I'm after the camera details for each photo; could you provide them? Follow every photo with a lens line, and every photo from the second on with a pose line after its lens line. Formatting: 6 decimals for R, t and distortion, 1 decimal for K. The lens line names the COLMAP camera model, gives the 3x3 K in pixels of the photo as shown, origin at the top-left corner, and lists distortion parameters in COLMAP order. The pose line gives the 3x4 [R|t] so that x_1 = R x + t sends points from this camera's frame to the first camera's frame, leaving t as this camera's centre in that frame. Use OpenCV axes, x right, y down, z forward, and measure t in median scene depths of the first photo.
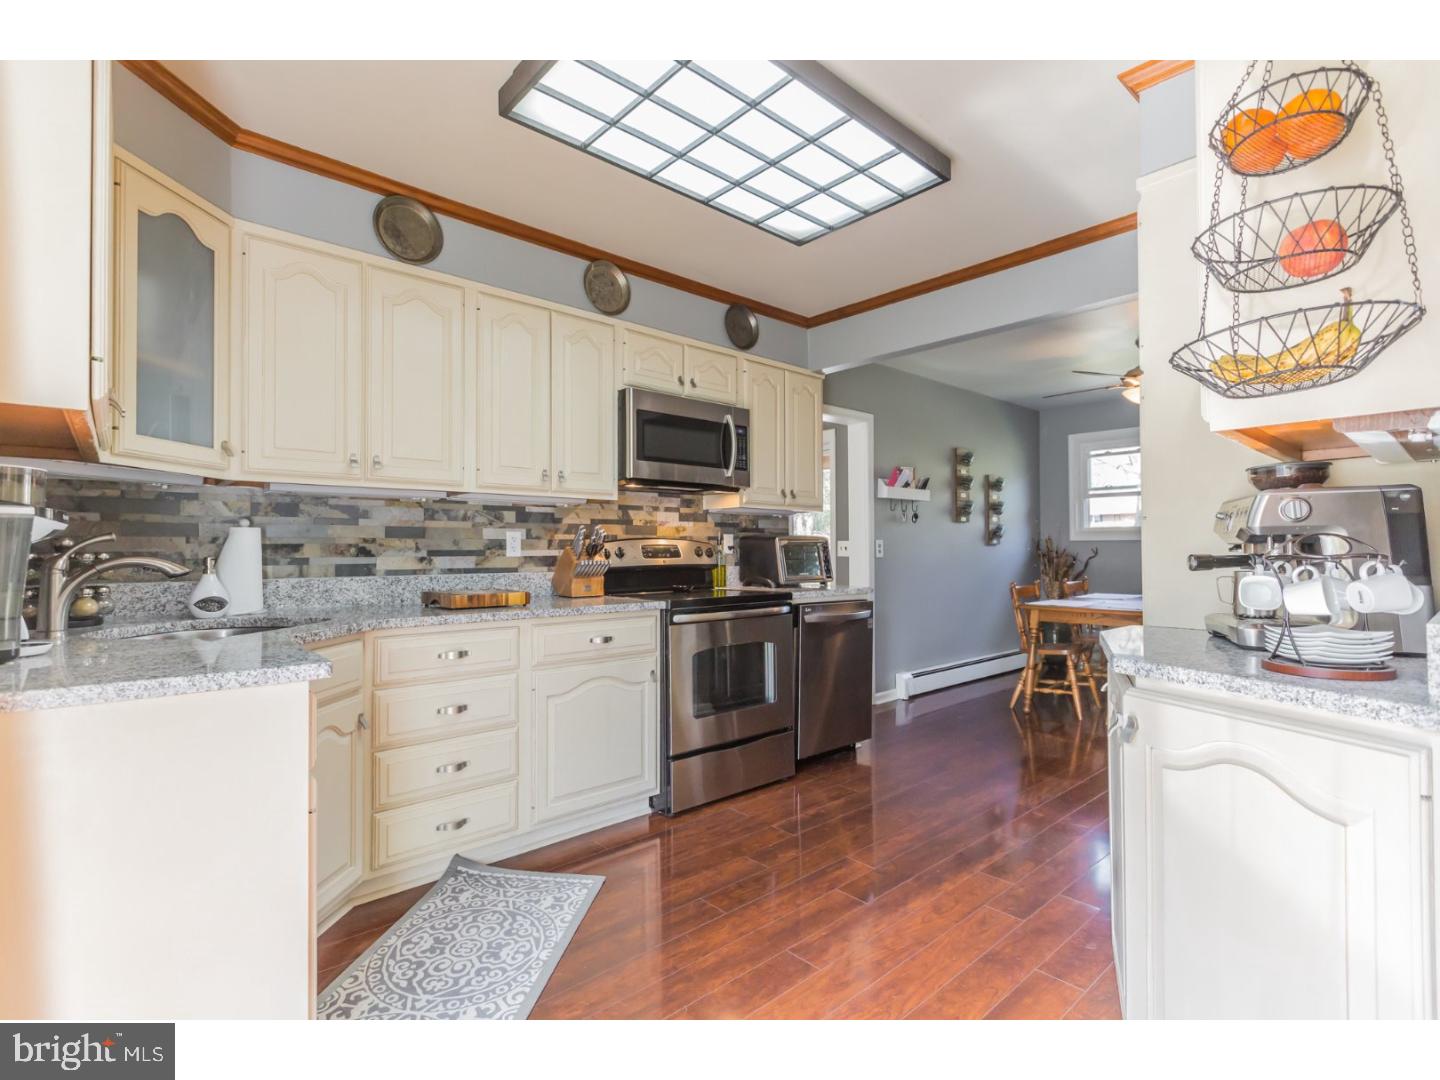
lens RADIAL K [[693.5, 0, 722.0], [0, 693.5, 541.0], [0, 0, 1]] dist [0.007848, 0.000445]
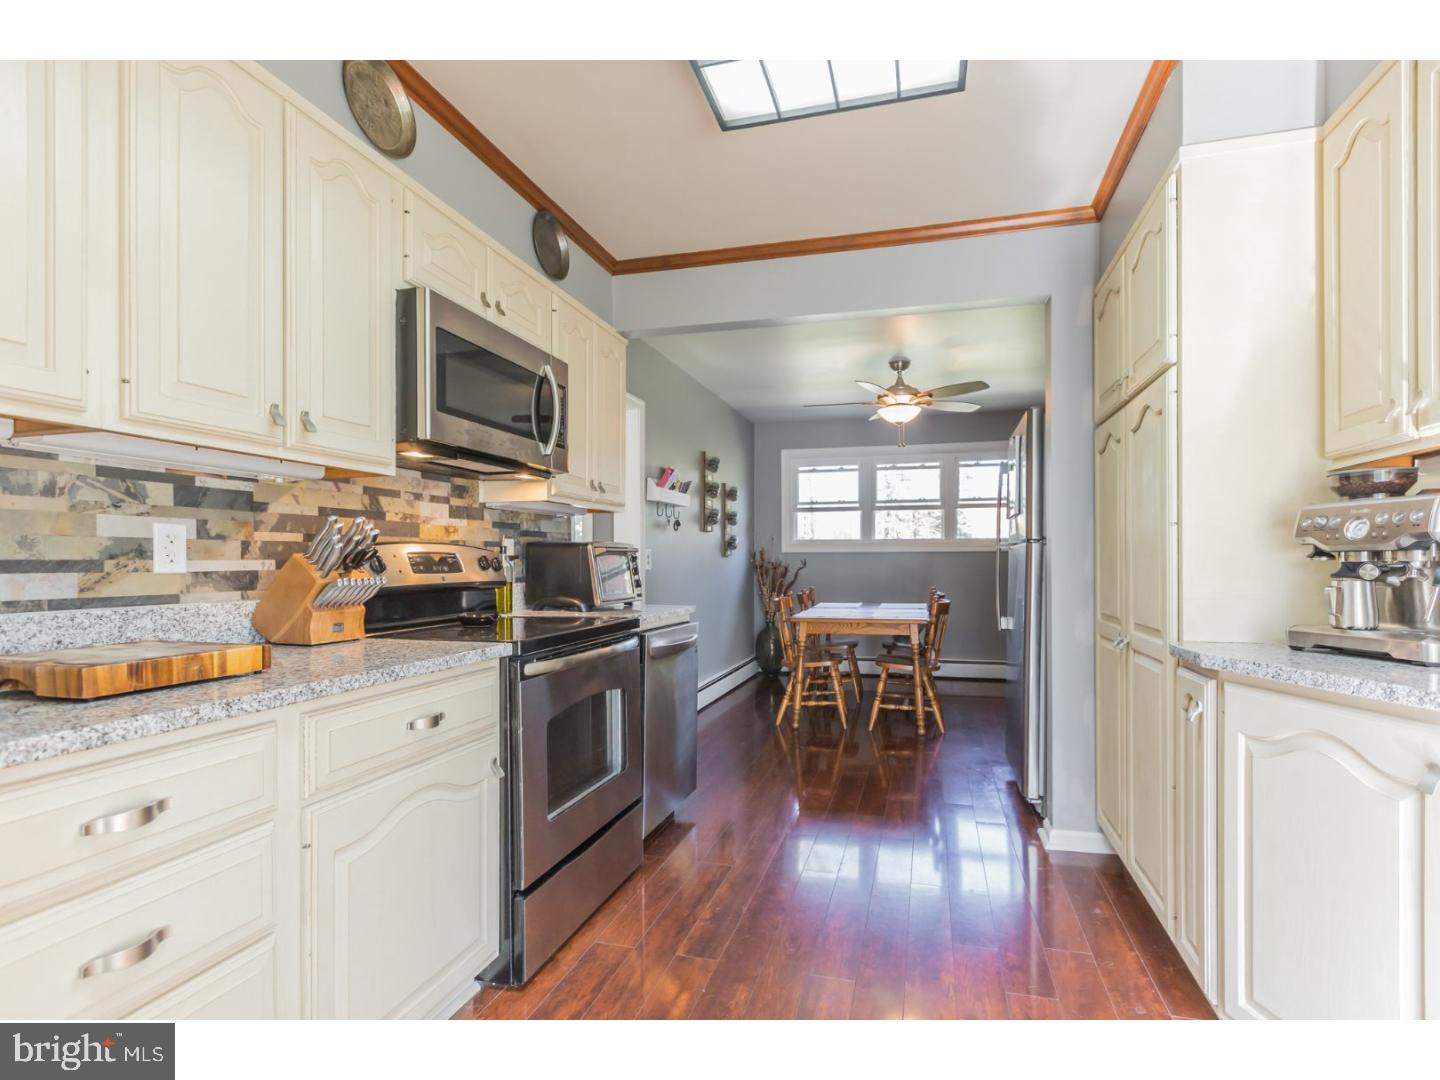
lens RADIAL K [[693.5, 0, 747.9], [0, 693.5, 563.2], [0, 0, 1]] dist [0.007848, 0.000445]
pose [[0.835544, -0.001491, 0.549422, -0.208403], [-0.006424, 0.999901, 0.012482, 0.005794], [-0.549386, -0.013959, 0.835452, 0.313895]]
